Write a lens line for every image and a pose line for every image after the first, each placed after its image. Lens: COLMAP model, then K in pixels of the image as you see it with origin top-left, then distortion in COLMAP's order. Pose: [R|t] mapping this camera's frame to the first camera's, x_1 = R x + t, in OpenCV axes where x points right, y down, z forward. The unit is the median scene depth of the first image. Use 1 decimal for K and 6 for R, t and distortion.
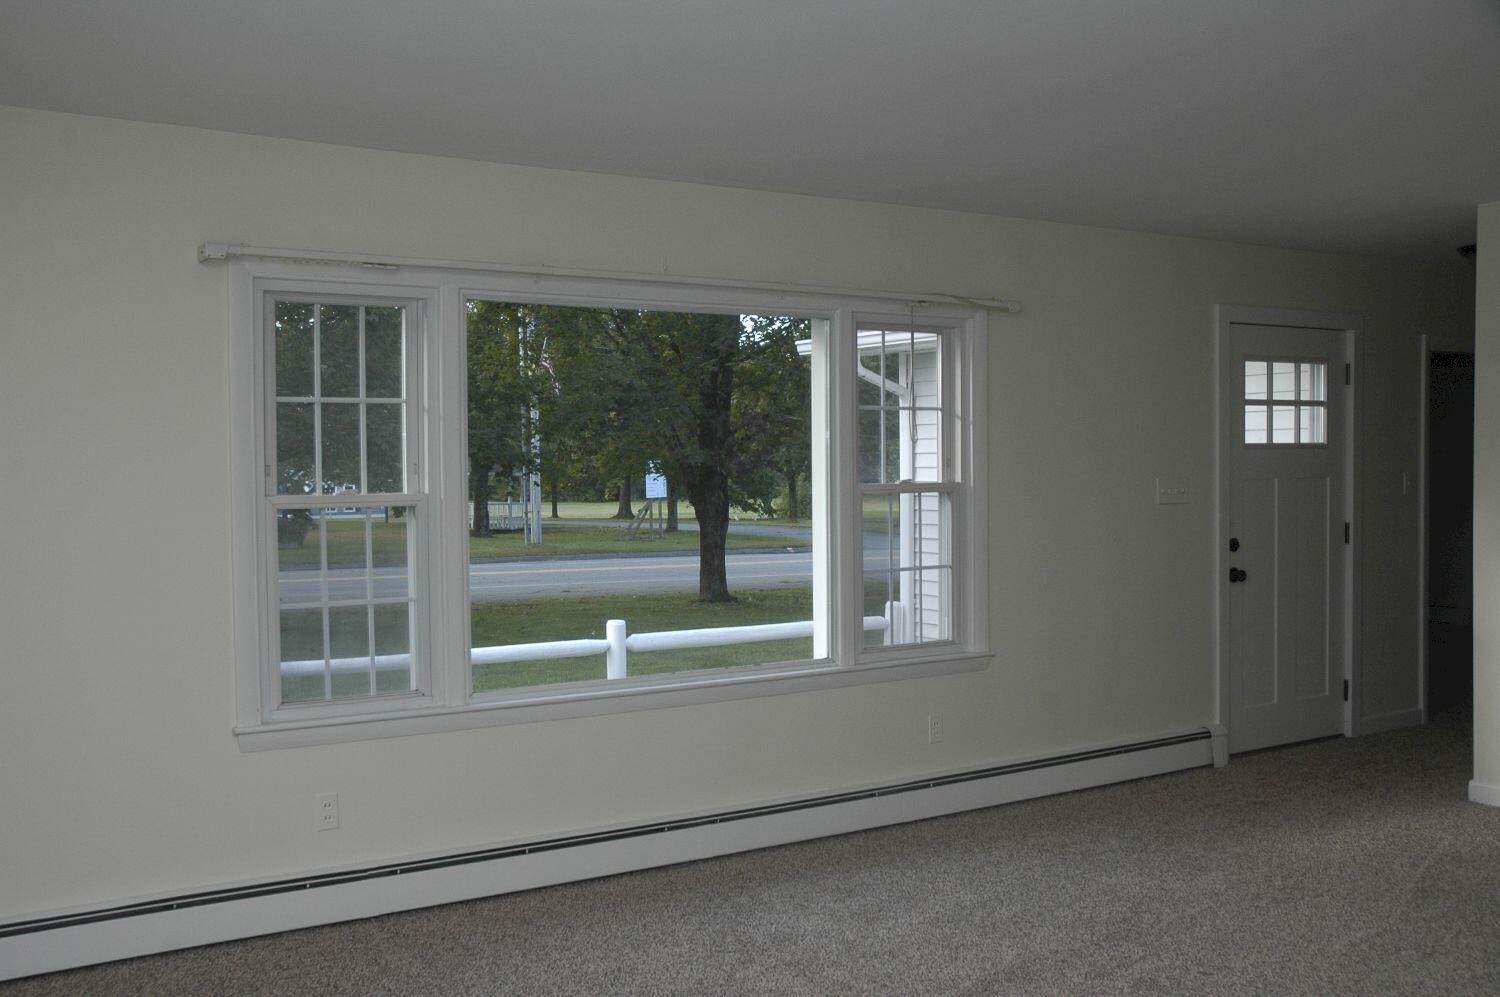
lens RADIAL K [[1495.1, 0, 691.0], [0, 1495.1, 507.0], [0, 0, 1]] dist [0.000747, -0.001601]
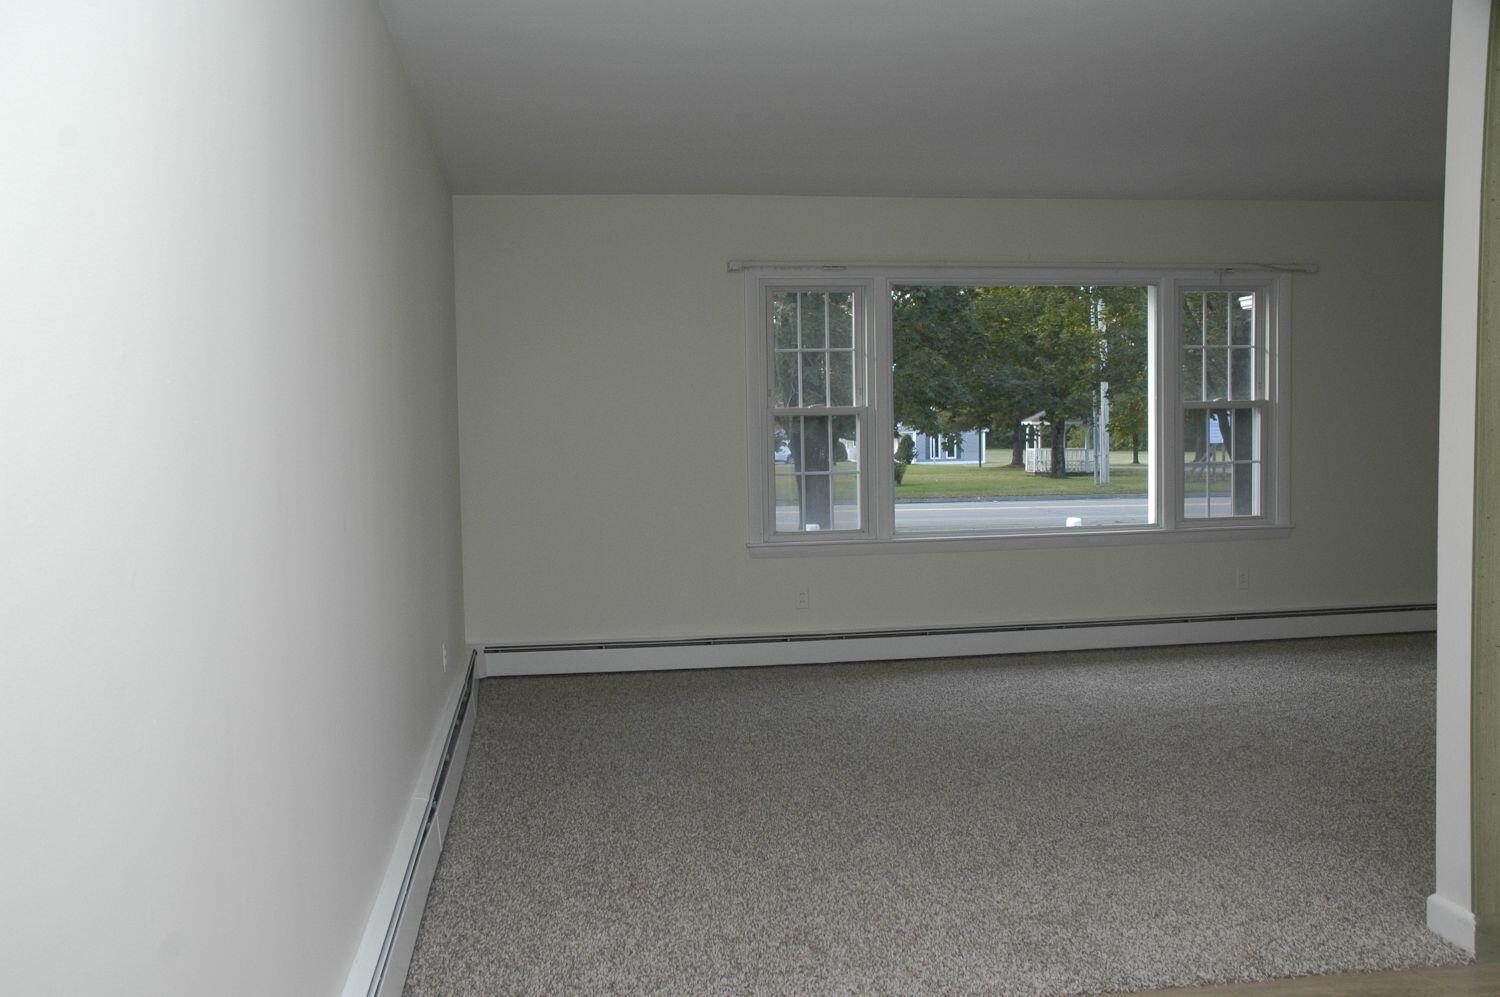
lens RADIAL K [[1388.0, 0, 750.0], [0, 1388.0, 498.5], [0, 0, 1]] dist [-0.010061, -0.003583]
pose [[0.923547, 0.010925, -0.383329, 0.233324], [-0.001500, 0.999689, 0.024880, 0.043506], [0.383482, -0.022403, 0.923277, -0.355311]]
